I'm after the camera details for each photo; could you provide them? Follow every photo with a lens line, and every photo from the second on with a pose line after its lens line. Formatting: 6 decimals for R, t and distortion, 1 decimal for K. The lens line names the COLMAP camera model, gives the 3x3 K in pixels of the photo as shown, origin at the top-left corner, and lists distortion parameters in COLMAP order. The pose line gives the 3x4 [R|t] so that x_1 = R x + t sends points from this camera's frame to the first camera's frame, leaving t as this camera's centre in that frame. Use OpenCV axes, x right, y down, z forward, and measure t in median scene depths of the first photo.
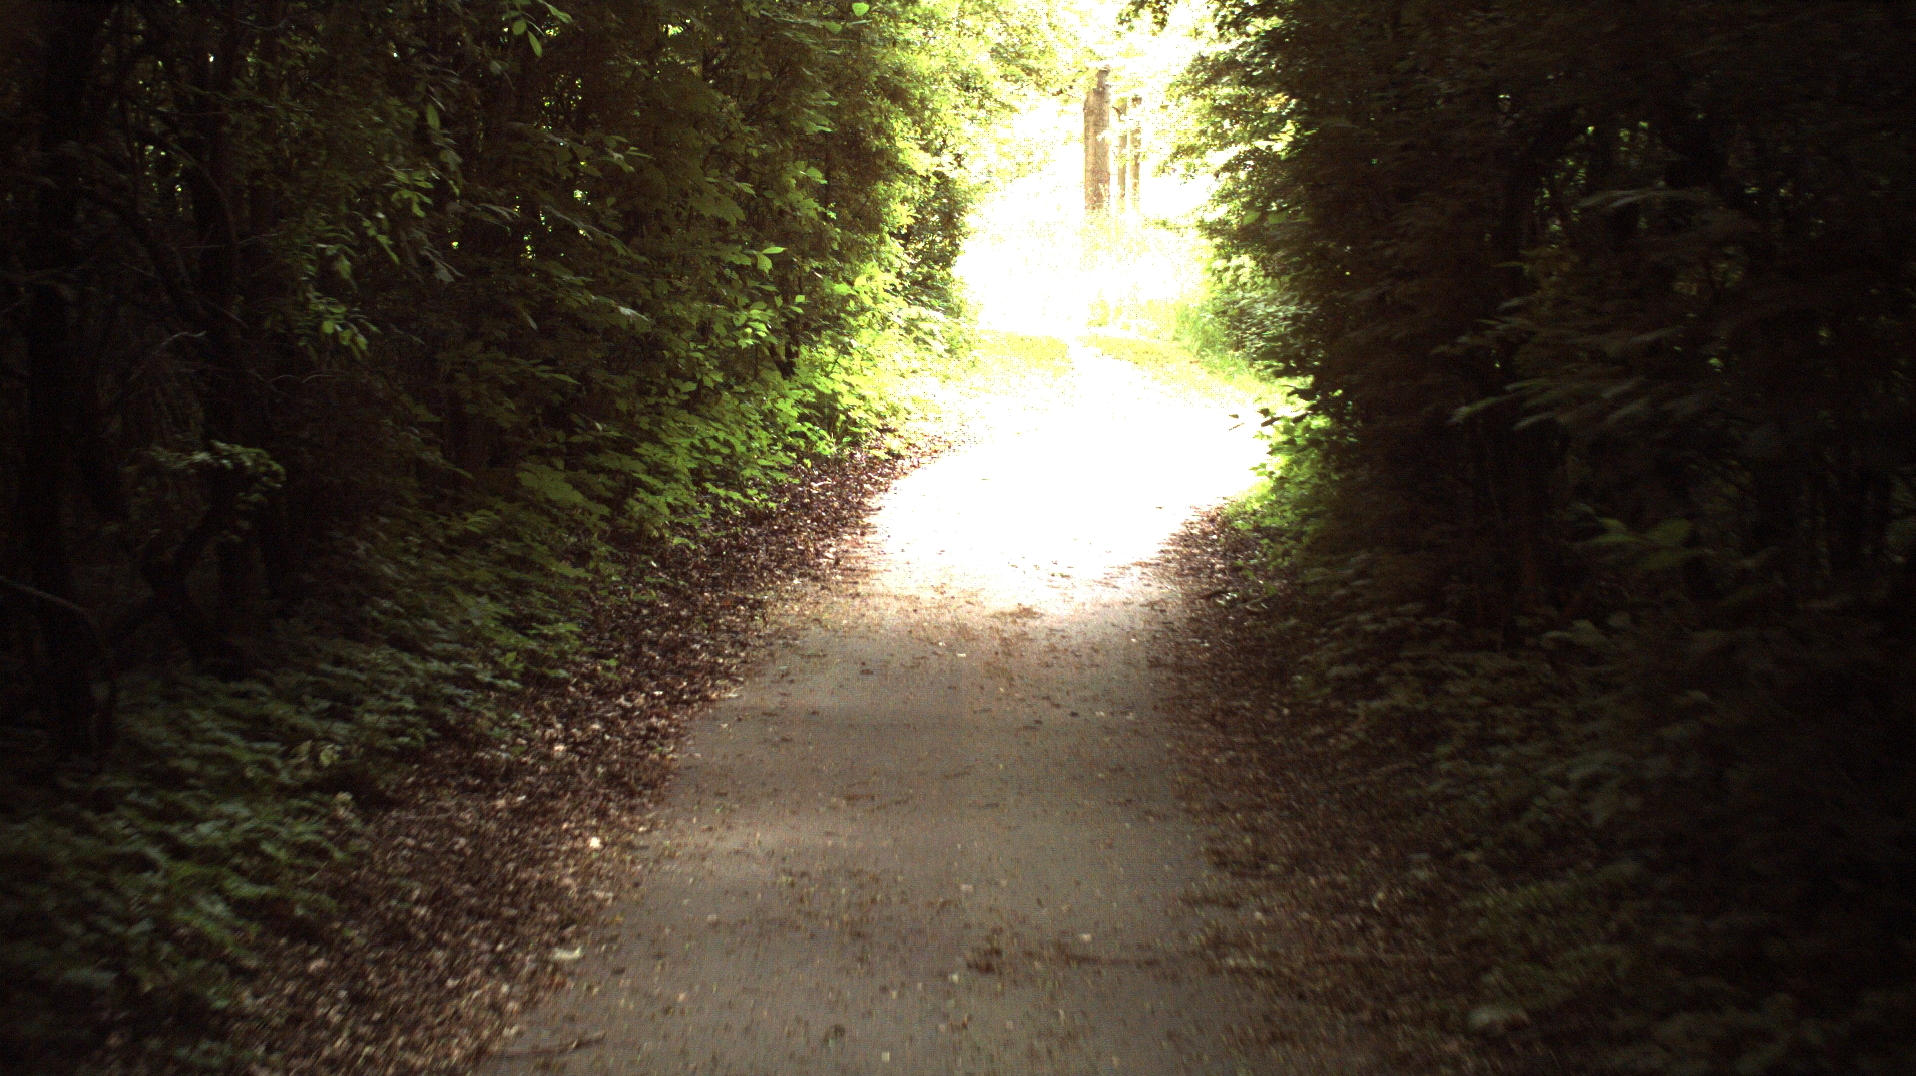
lens RADIAL K [[3132.2, 0, 964.4], [0, 3132.2, 549.5], [0, 0, 1]] dist [-0.254063, 0.000000]
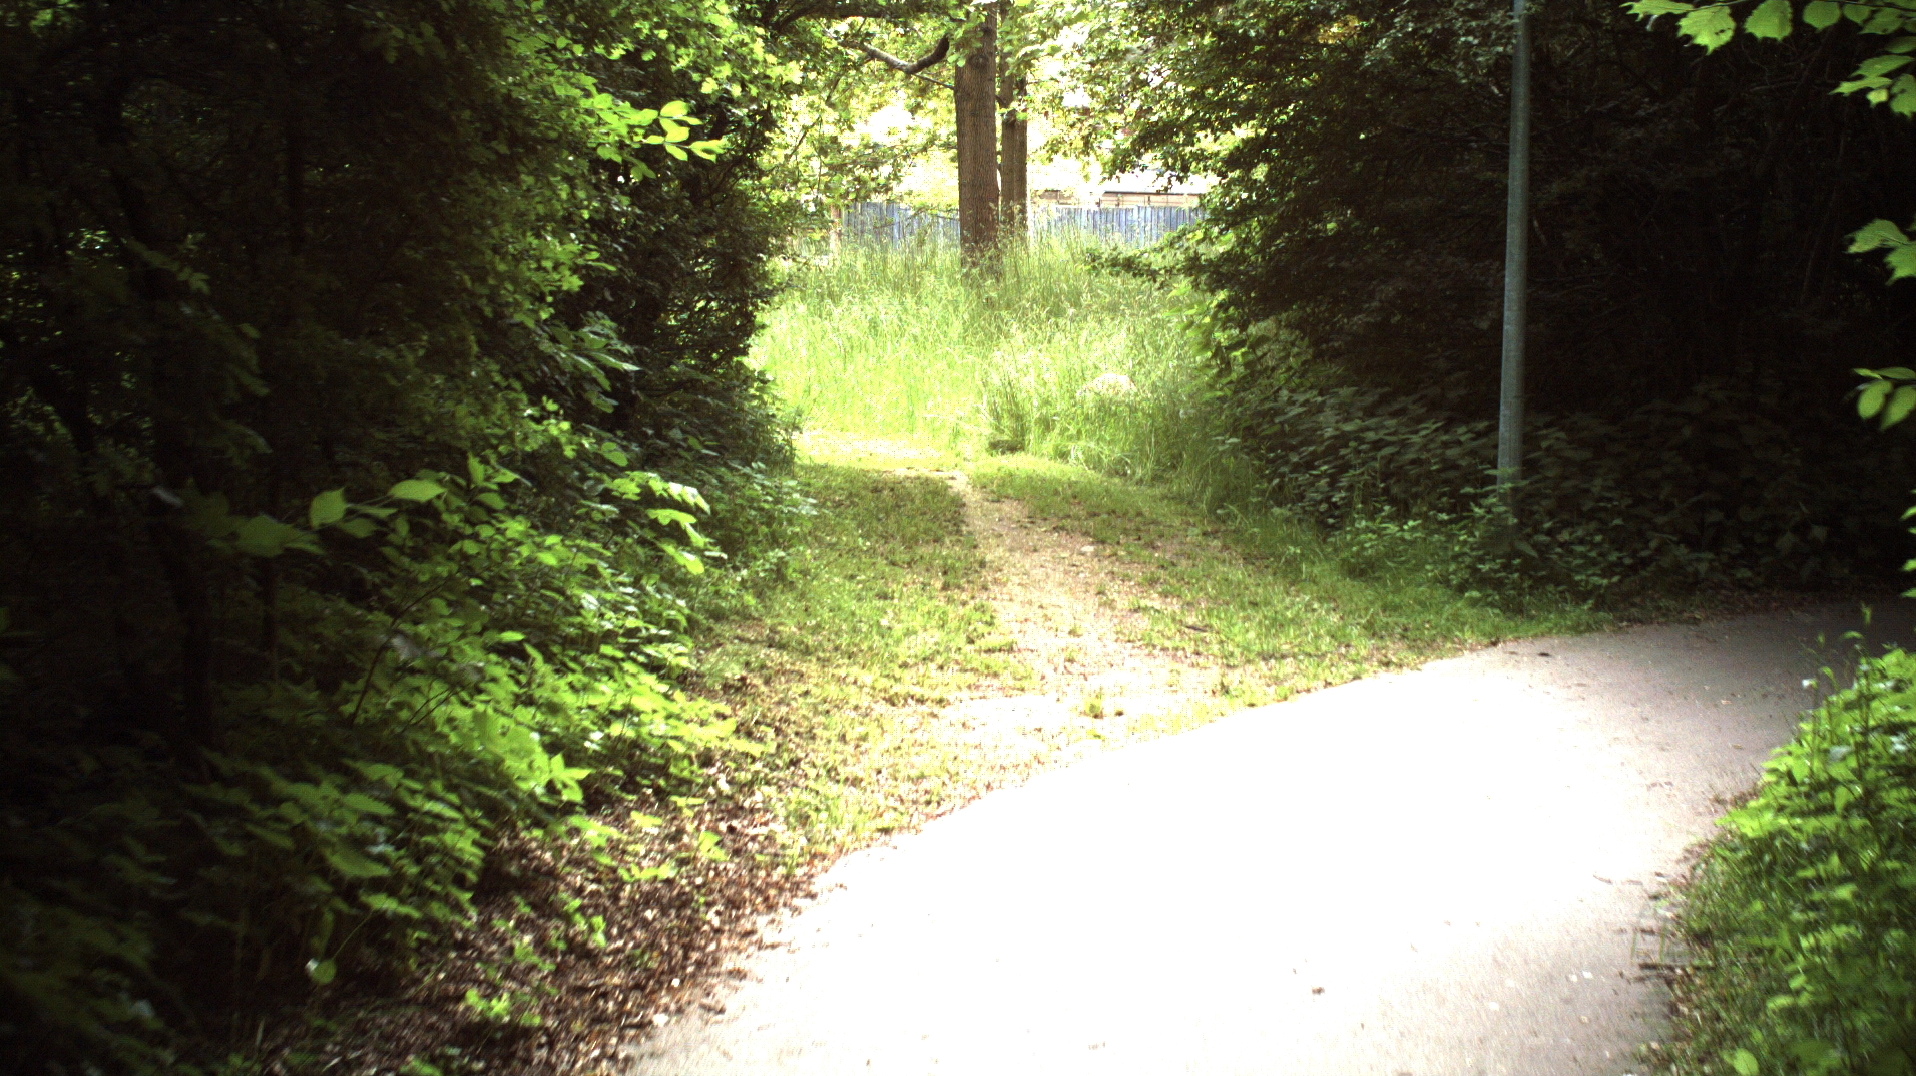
lens RADIAL K [[3132.2, 0, 956.6], [0, 3132.2, 537.1], [0, 0, 1]] dist [-0.254063, 0.000000]
pose [[0.998527, -0.027159, 0.046975, 0.010958], [0.027923, 0.999487, -0.015677, -0.079285], [-0.046525, 0.016966, 0.998773, 0.734564]]
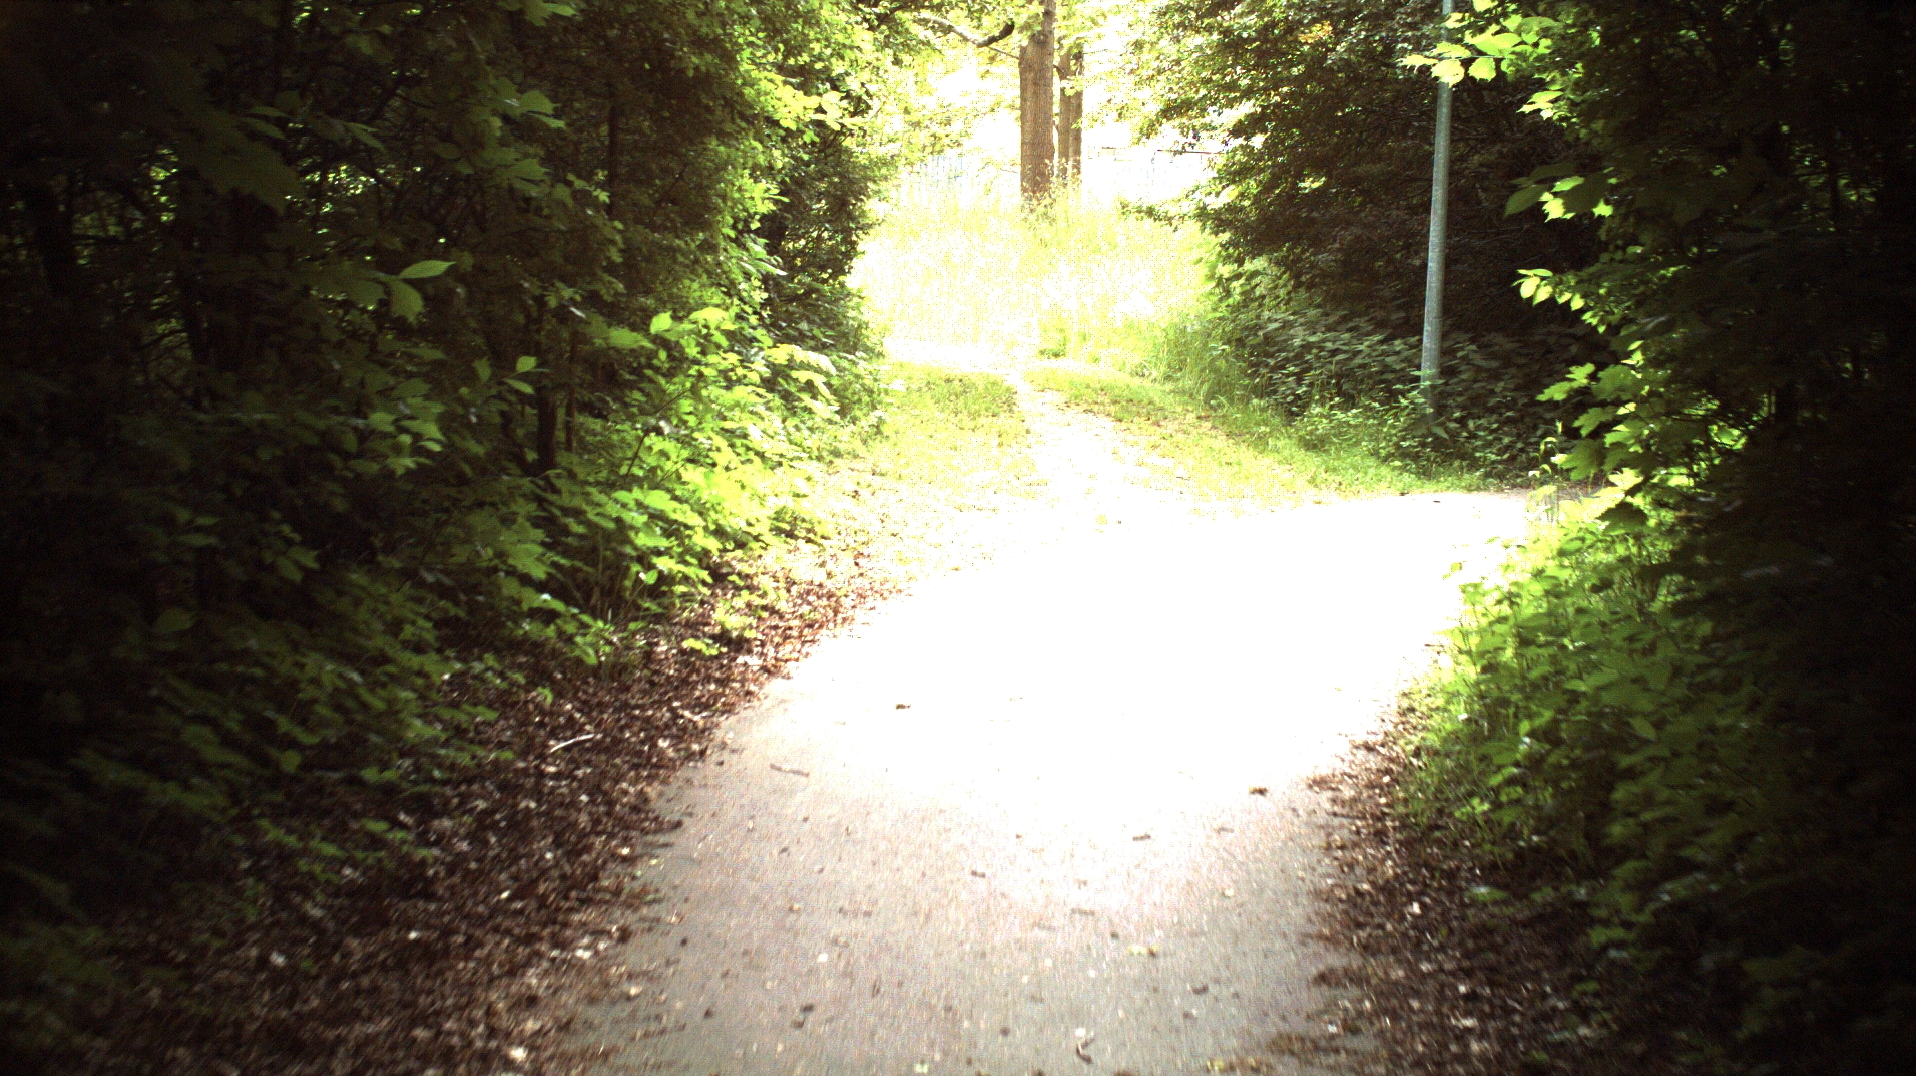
lens RADIAL K [[3132.2, 0, 967.4], [0, 3132.2, 547.4], [0, 0, 1]] dist [-0.254063, 0.000000]
pose [[0.999488, -0.002935, 0.031869, 0.001104], [0.002841, 0.999992, 0.002987, -0.051167], [-0.031878, -0.002895, 0.999488, 0.491190]]
